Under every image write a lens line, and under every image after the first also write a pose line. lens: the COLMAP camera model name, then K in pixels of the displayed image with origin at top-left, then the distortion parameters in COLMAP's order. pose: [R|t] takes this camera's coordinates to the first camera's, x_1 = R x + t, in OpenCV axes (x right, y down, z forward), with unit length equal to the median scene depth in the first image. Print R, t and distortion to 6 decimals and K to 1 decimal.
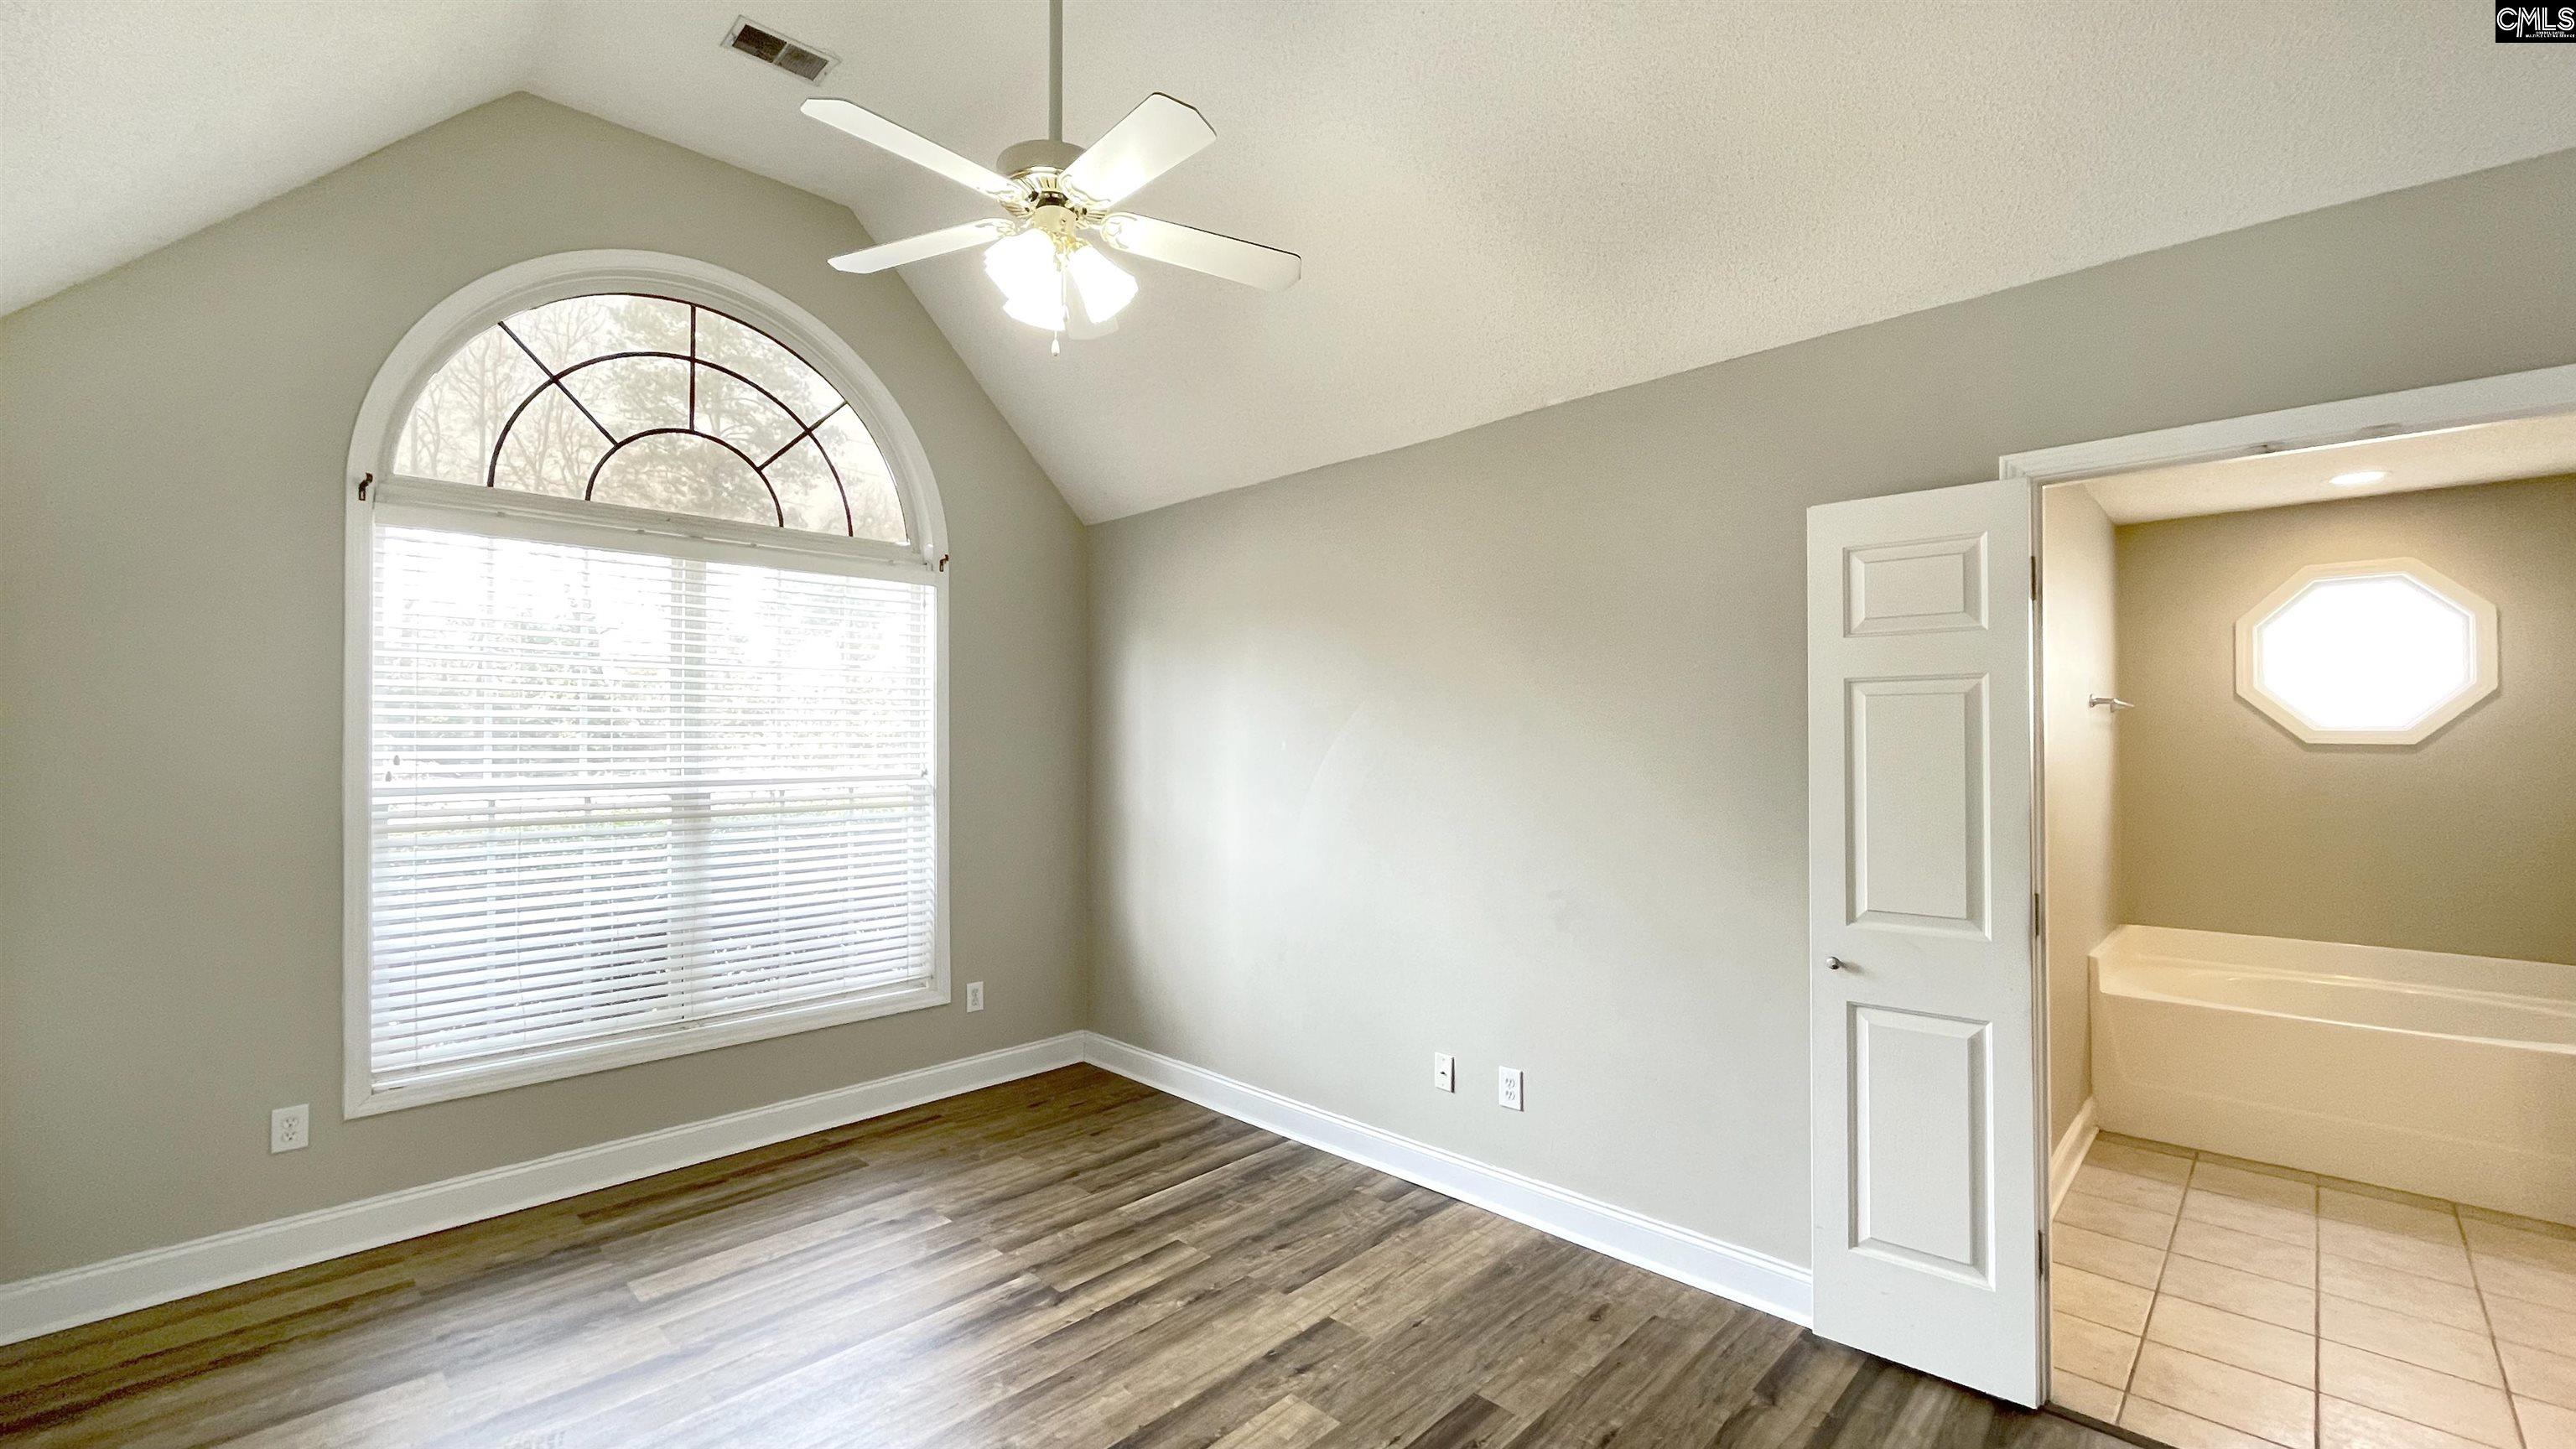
lens RADIAL K [[1048.6, 0, 1277.9], [0, 1048.6, 725.4], [0, 0, 1]] dist [0.001288, -0.000193]
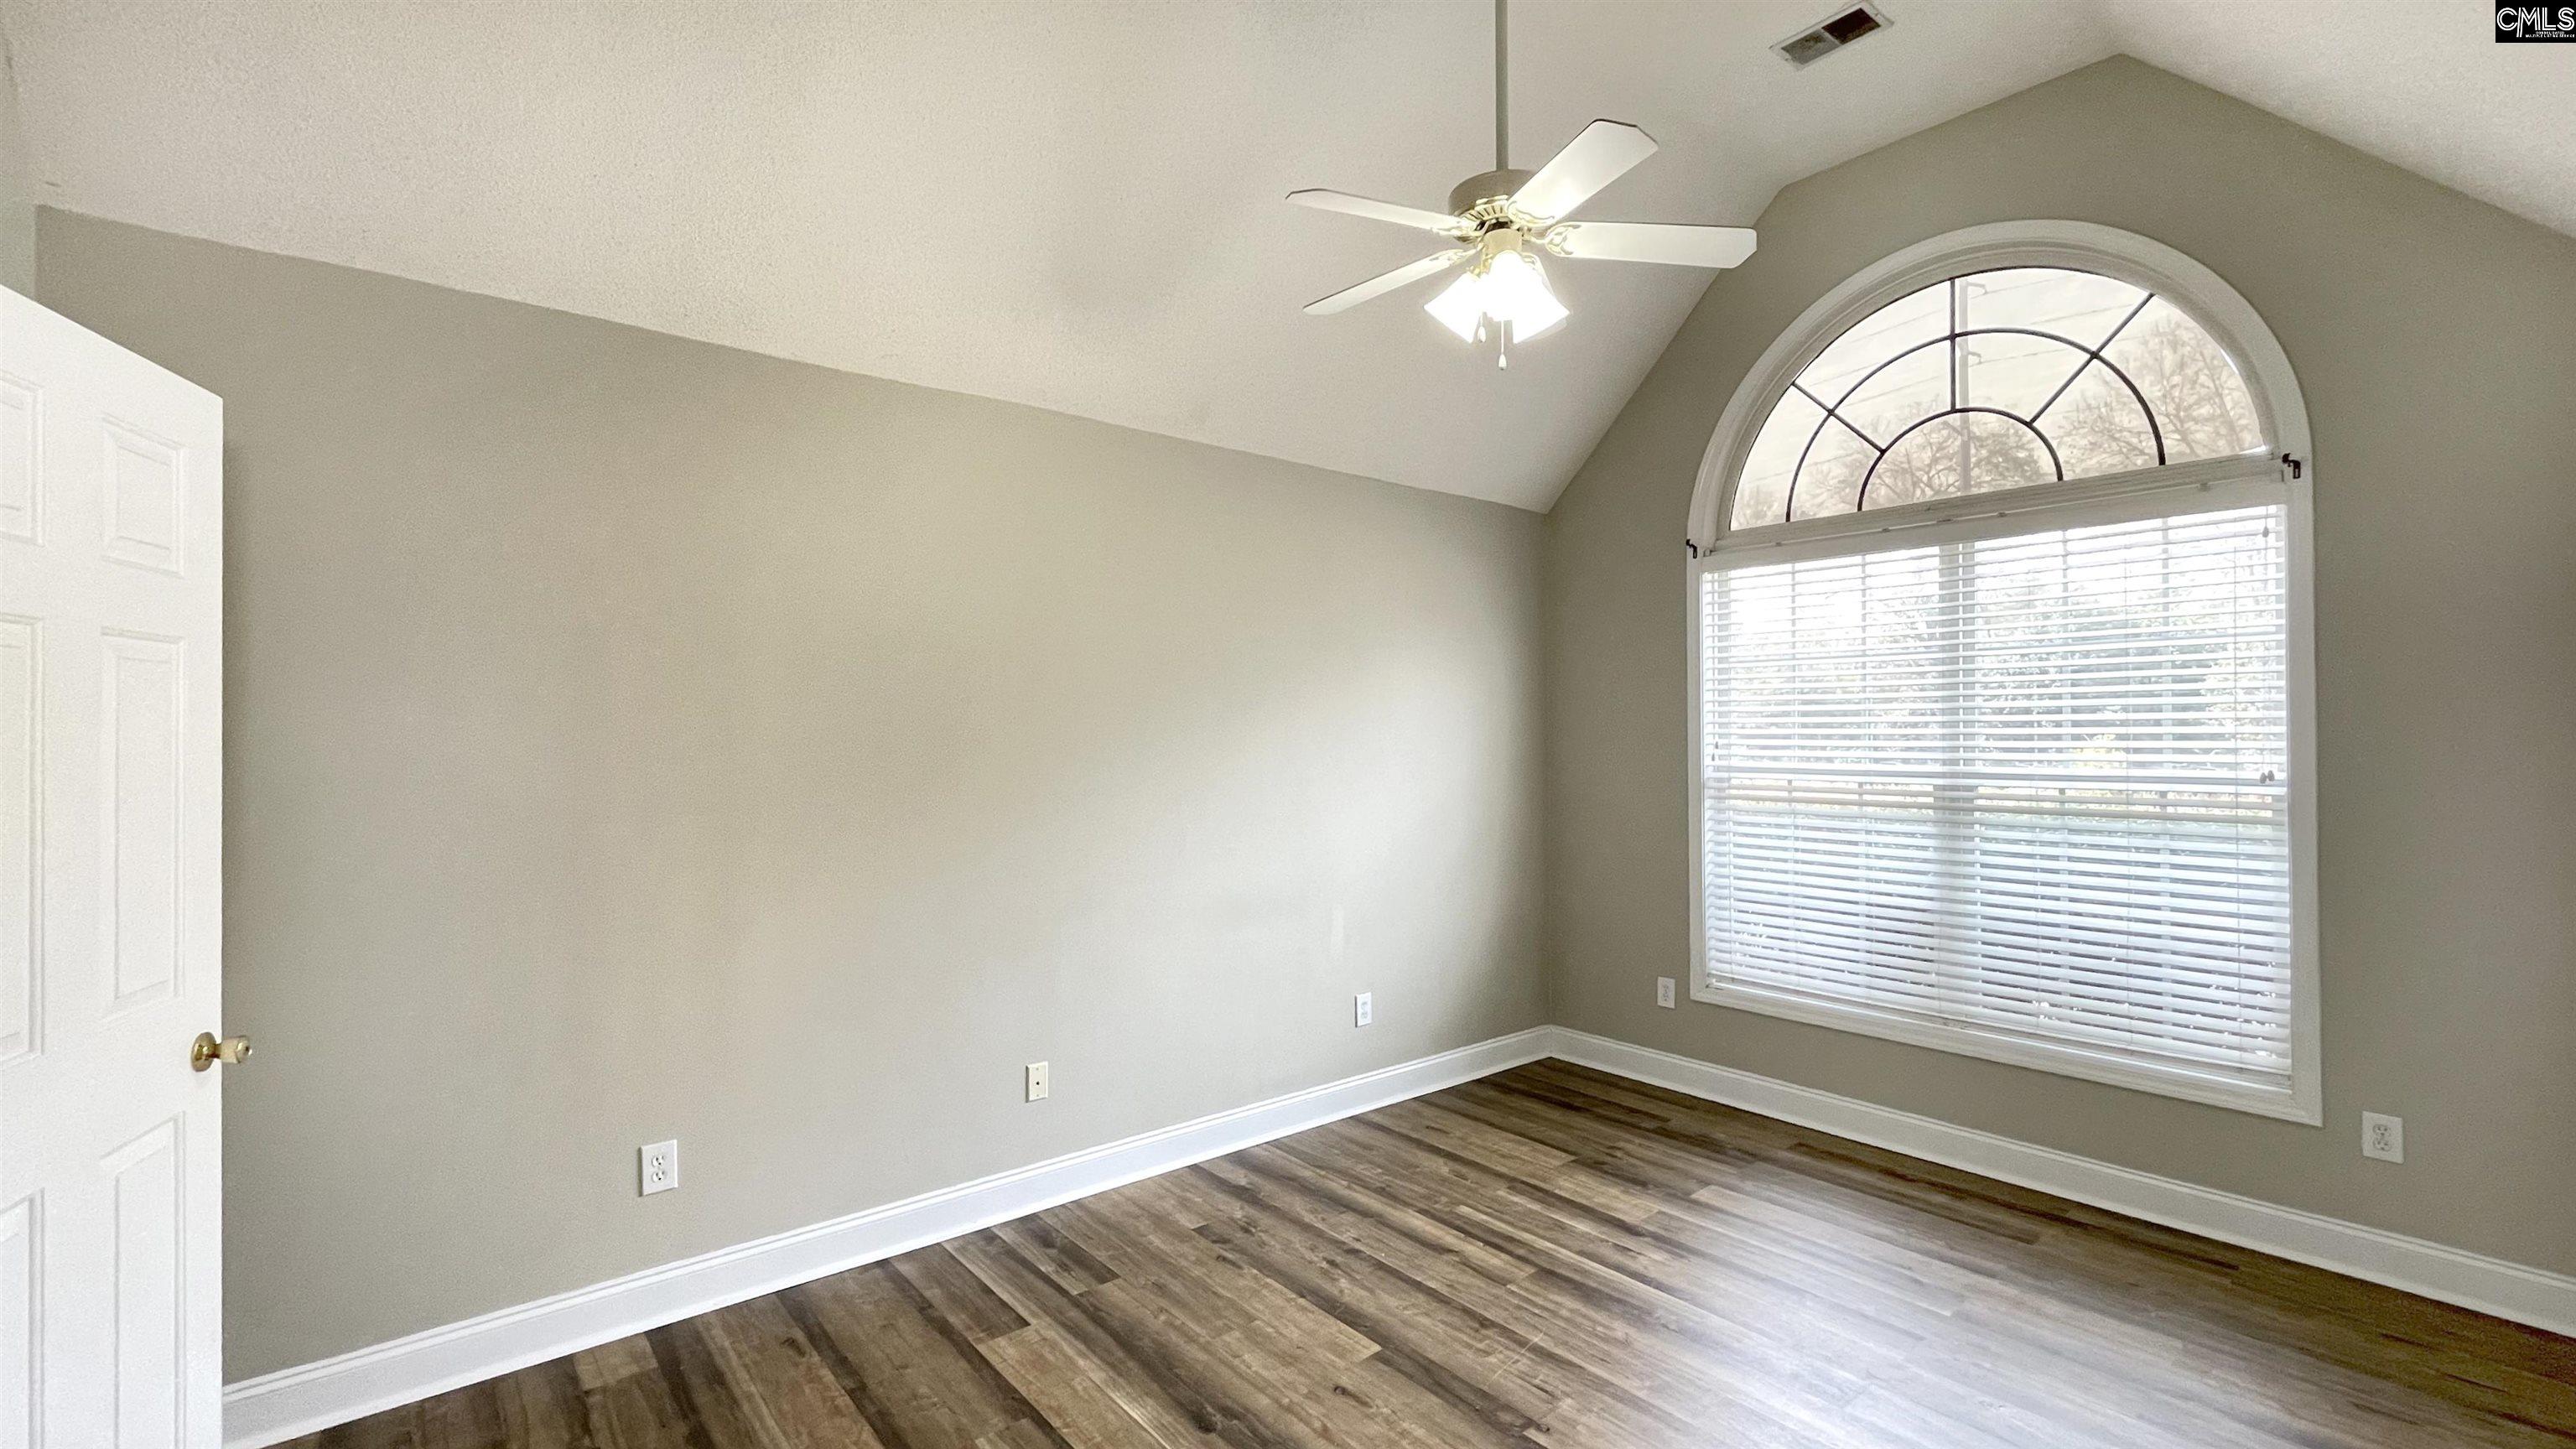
lens RADIAL K [[1075.1, 0, 1294.3], [0, 1075.1, 718.4], [0, 0, 1]] dist [-0.001314, 0.000252]
pose [[-0.083817, -0.010088, -0.996430, 0.500573], [0.016294, 0.999801, -0.011492, 0.004697], [0.996348, -0.017199, -0.083636, 0.494731]]
